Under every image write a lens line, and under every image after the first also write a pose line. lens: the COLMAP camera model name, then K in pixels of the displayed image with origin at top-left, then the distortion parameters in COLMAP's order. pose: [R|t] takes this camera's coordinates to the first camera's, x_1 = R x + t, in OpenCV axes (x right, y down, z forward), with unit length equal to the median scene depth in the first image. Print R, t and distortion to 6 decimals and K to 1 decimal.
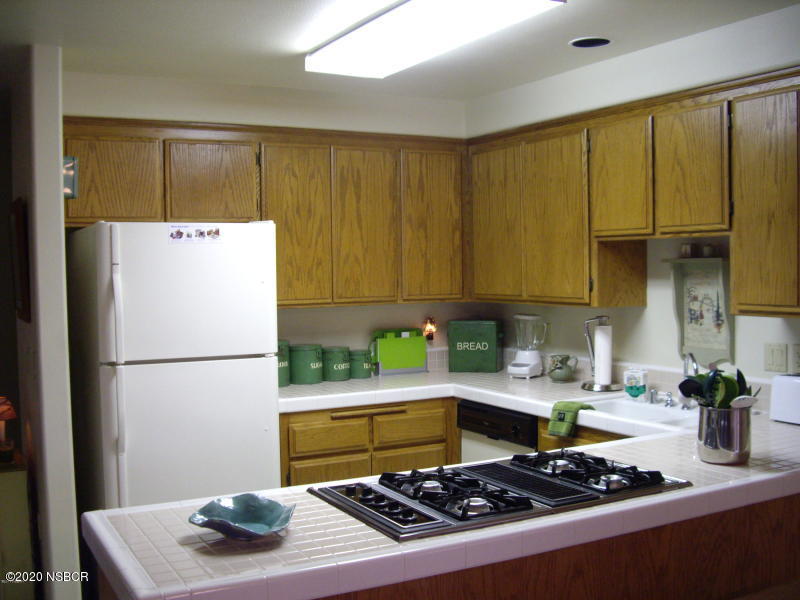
lens RADIAL K [[886.7, 0, 401.5], [0, 886.7, 300.0], [0, 0, 1]] dist [-0.136124, 0.000000]
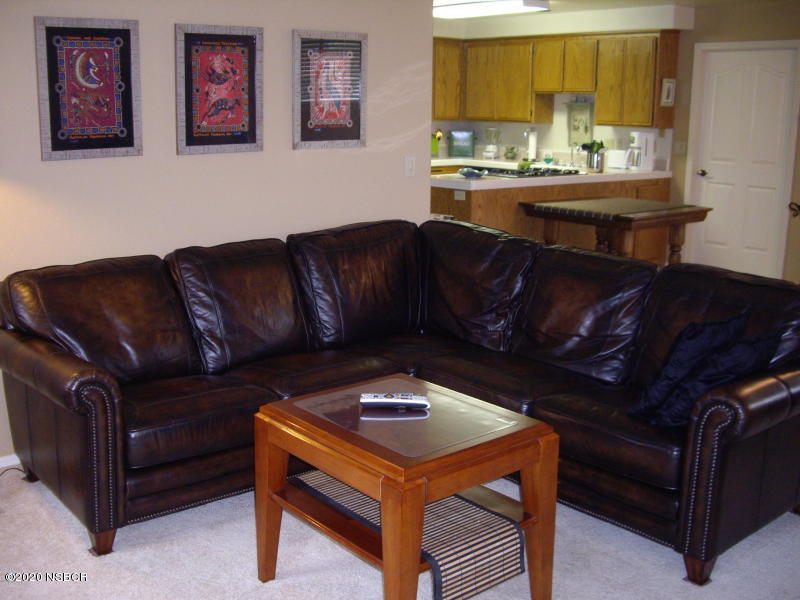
lens RADIAL K [[886.7, 0, 398.5], [0, 886.7, 299.7], [0, 0, 1]] dist [-0.136124, 0.000000]
pose [[0.978606, -0.017085, 0.205034, -0.582350], [-0.018847, 0.984912, 0.172025, 0.072523], [-0.204880, -0.172209, 0.963519, -1.172570]]
